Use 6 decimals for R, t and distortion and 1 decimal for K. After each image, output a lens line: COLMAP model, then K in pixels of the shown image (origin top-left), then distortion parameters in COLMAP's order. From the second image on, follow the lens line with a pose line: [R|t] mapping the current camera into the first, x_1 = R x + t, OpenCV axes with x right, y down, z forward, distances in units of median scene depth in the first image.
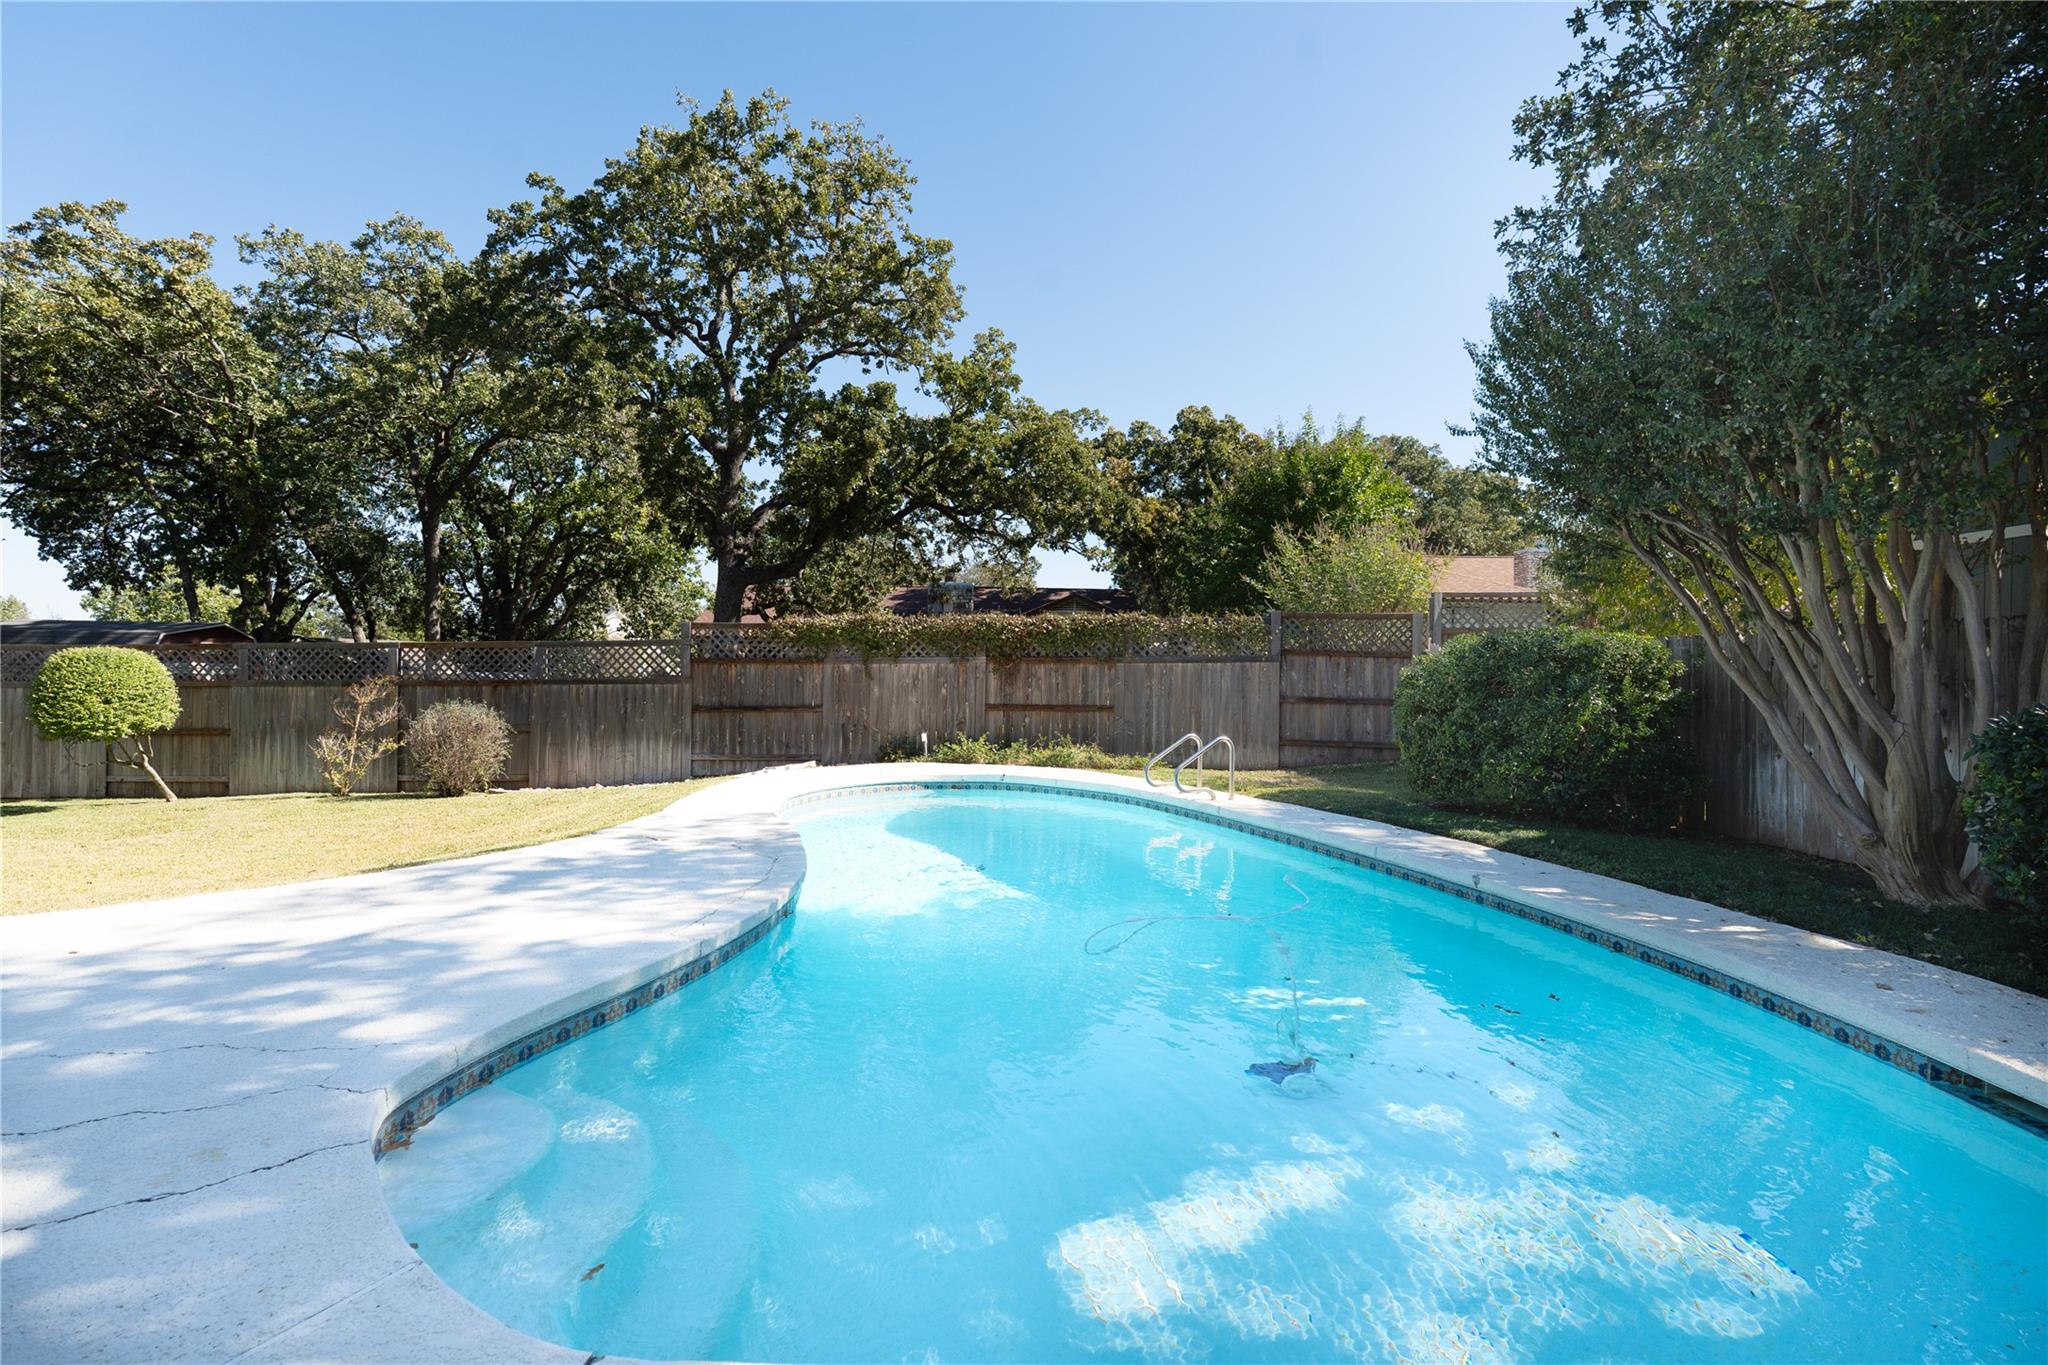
lens RADIAL K [[896.8, 0, 1021.9], [0, 896.8, 681.5], [0, 0, 1]] dist [-0.004678, 0.000893]
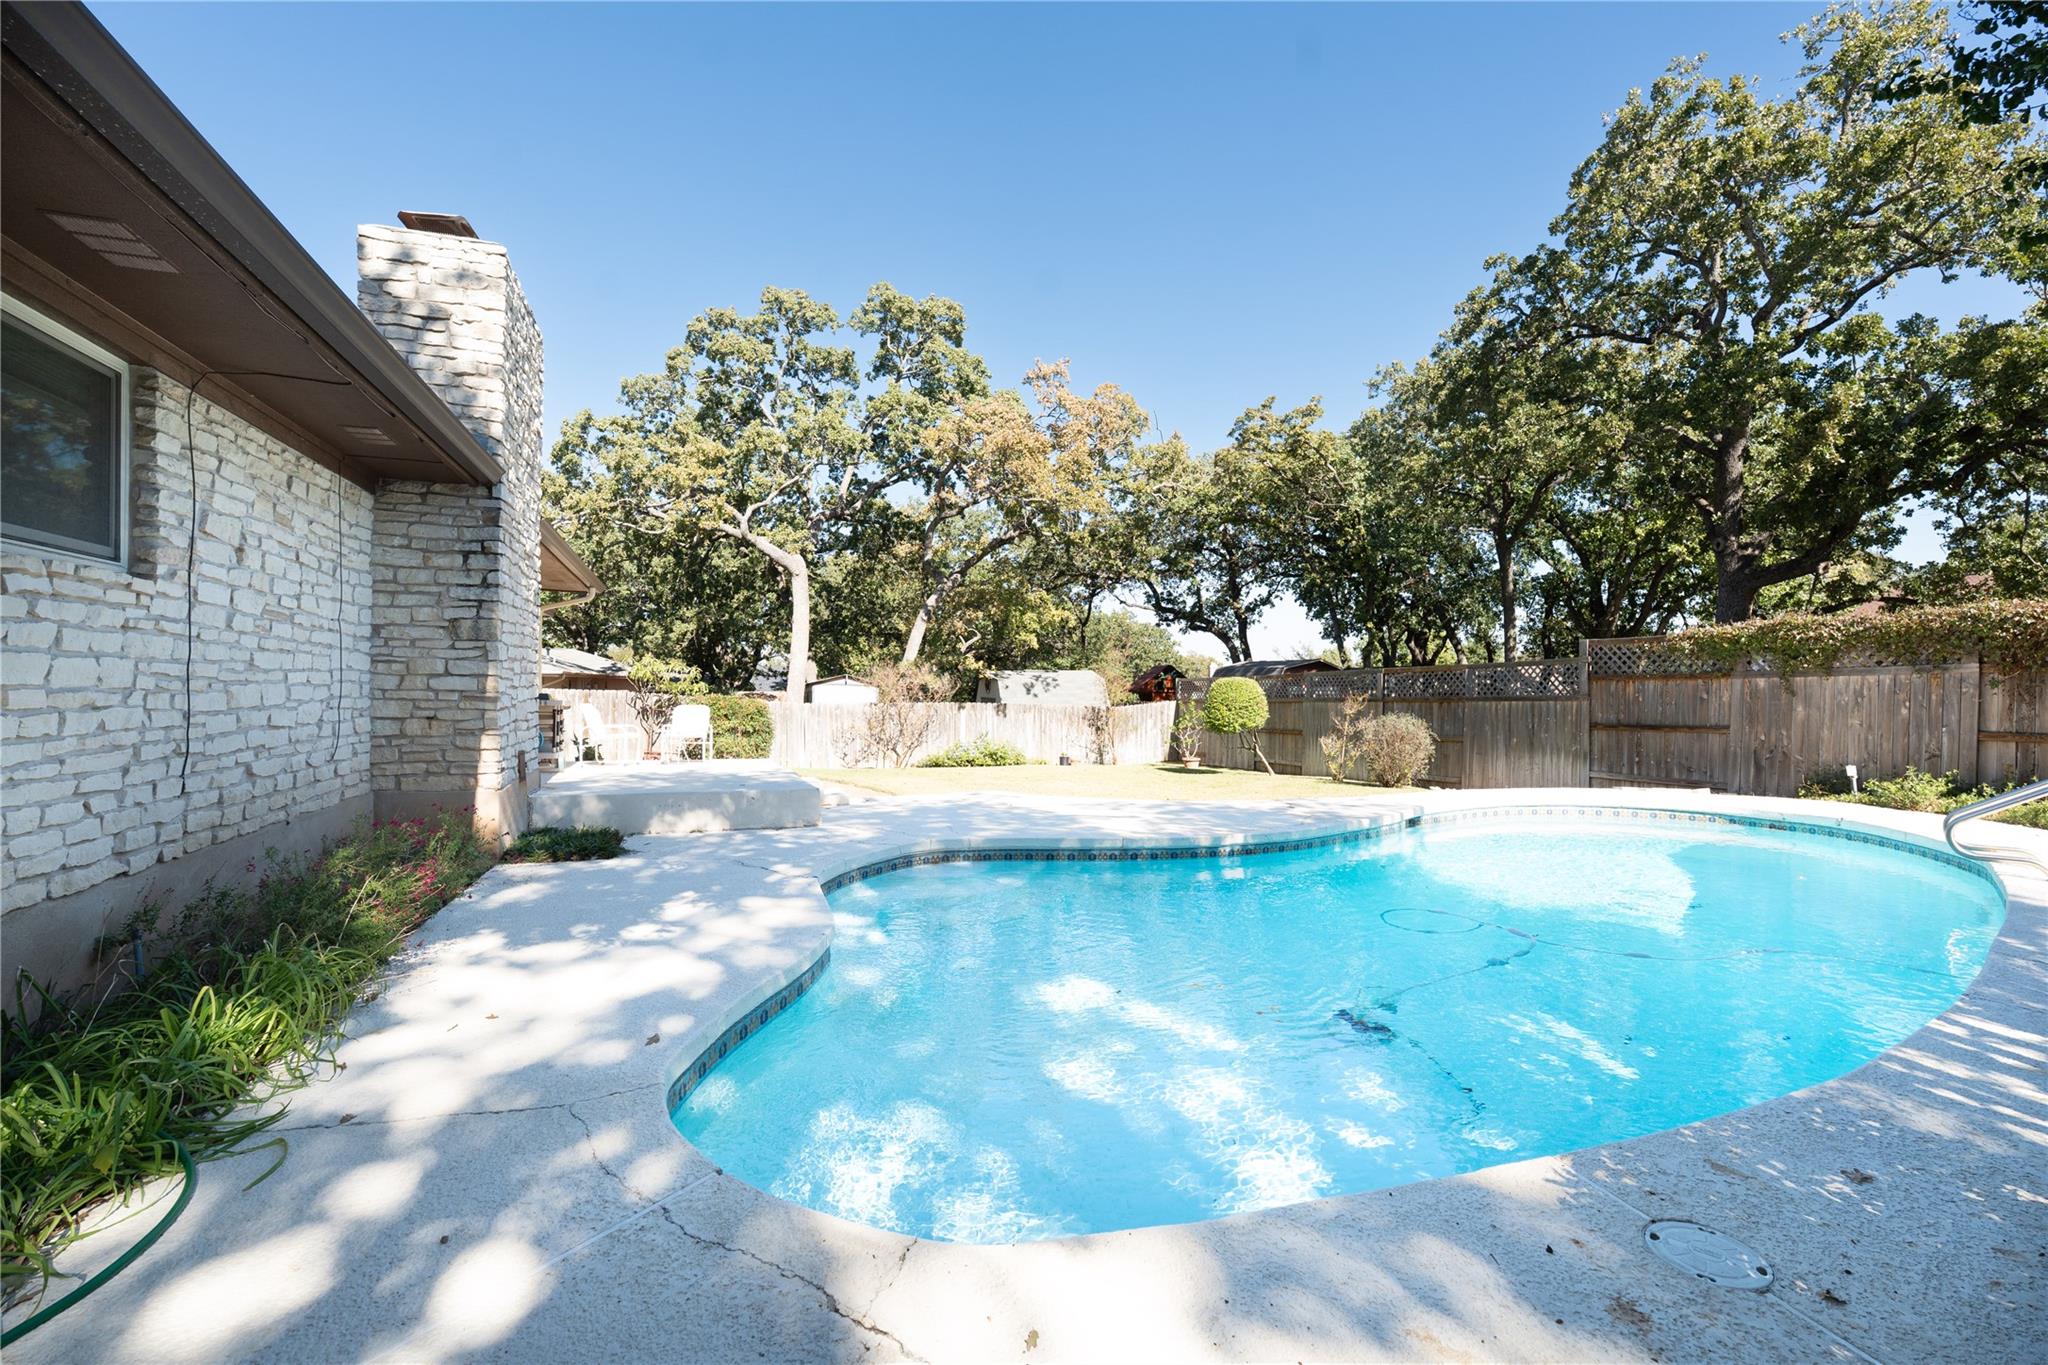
lens RADIAL K [[896.8, 0, 1018.1], [0, 896.8, 686.6], [0, 0, 1]] dist [-0.004678, 0.000893]
pose [[0.328078, -0.012861, -0.944563, 0.372157], [-0.005109, 0.999869, -0.015389, 0.005036], [0.944637, 0.009875, 0.327970, 0.062476]]
